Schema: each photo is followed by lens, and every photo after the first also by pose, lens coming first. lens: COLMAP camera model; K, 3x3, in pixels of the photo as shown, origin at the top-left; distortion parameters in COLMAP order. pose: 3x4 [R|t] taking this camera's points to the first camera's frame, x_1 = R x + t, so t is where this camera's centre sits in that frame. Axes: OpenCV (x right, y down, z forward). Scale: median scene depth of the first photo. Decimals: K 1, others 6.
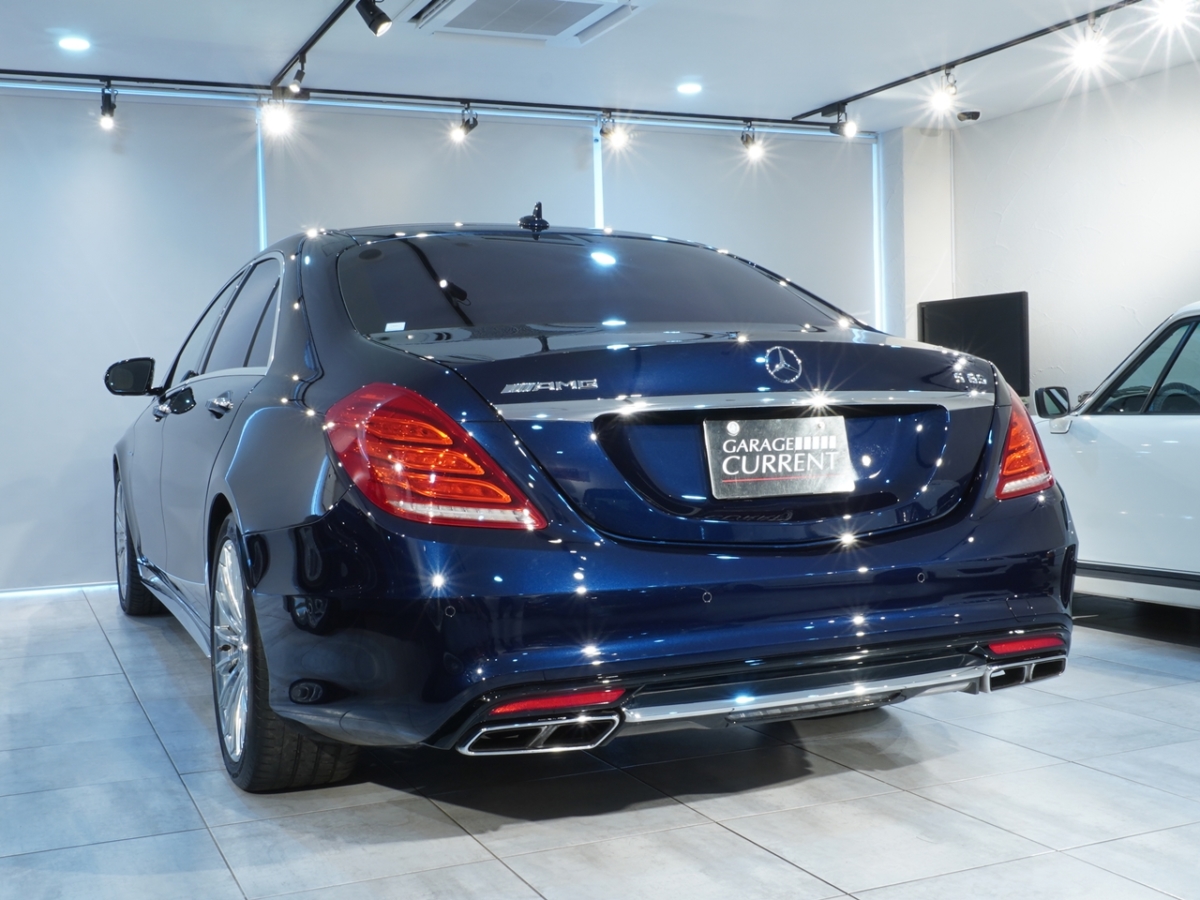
lens RADIAL K [[1429.7, 0, 643.9], [0, 1429.7, 396.4], [0, 0, 1]] dist [-0.015778, -0.018134]
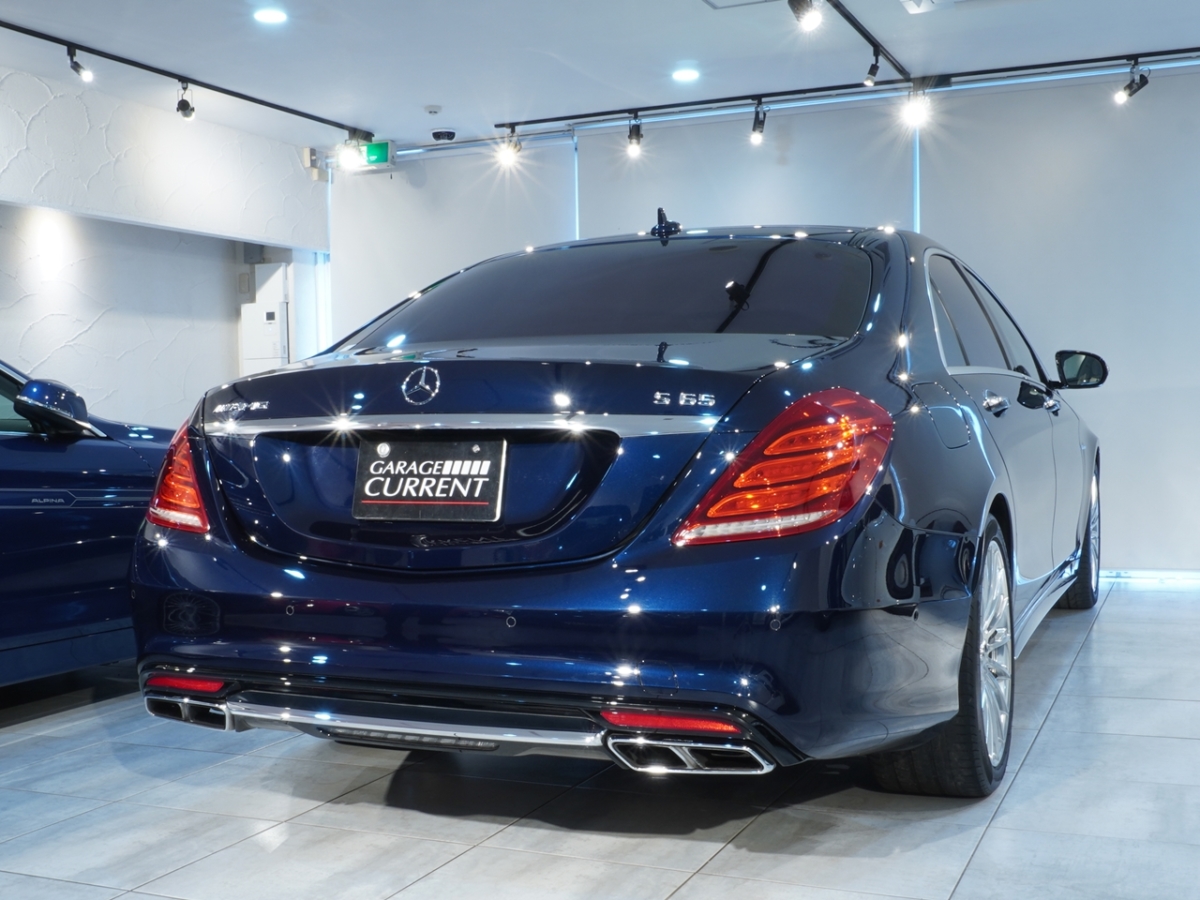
lens RADIAL K [[1485.0, 0, 524.7], [0, 1485.0, 449.5], [0, 0, 1]] dist [-0.157113, 0.312611]
pose [[0.636465, 0.032356, -0.770626, 0.912691], [0.001660, 0.999060, 0.043318, -0.022276], [0.771304, -0.028850, 0.635813, 0.411324]]
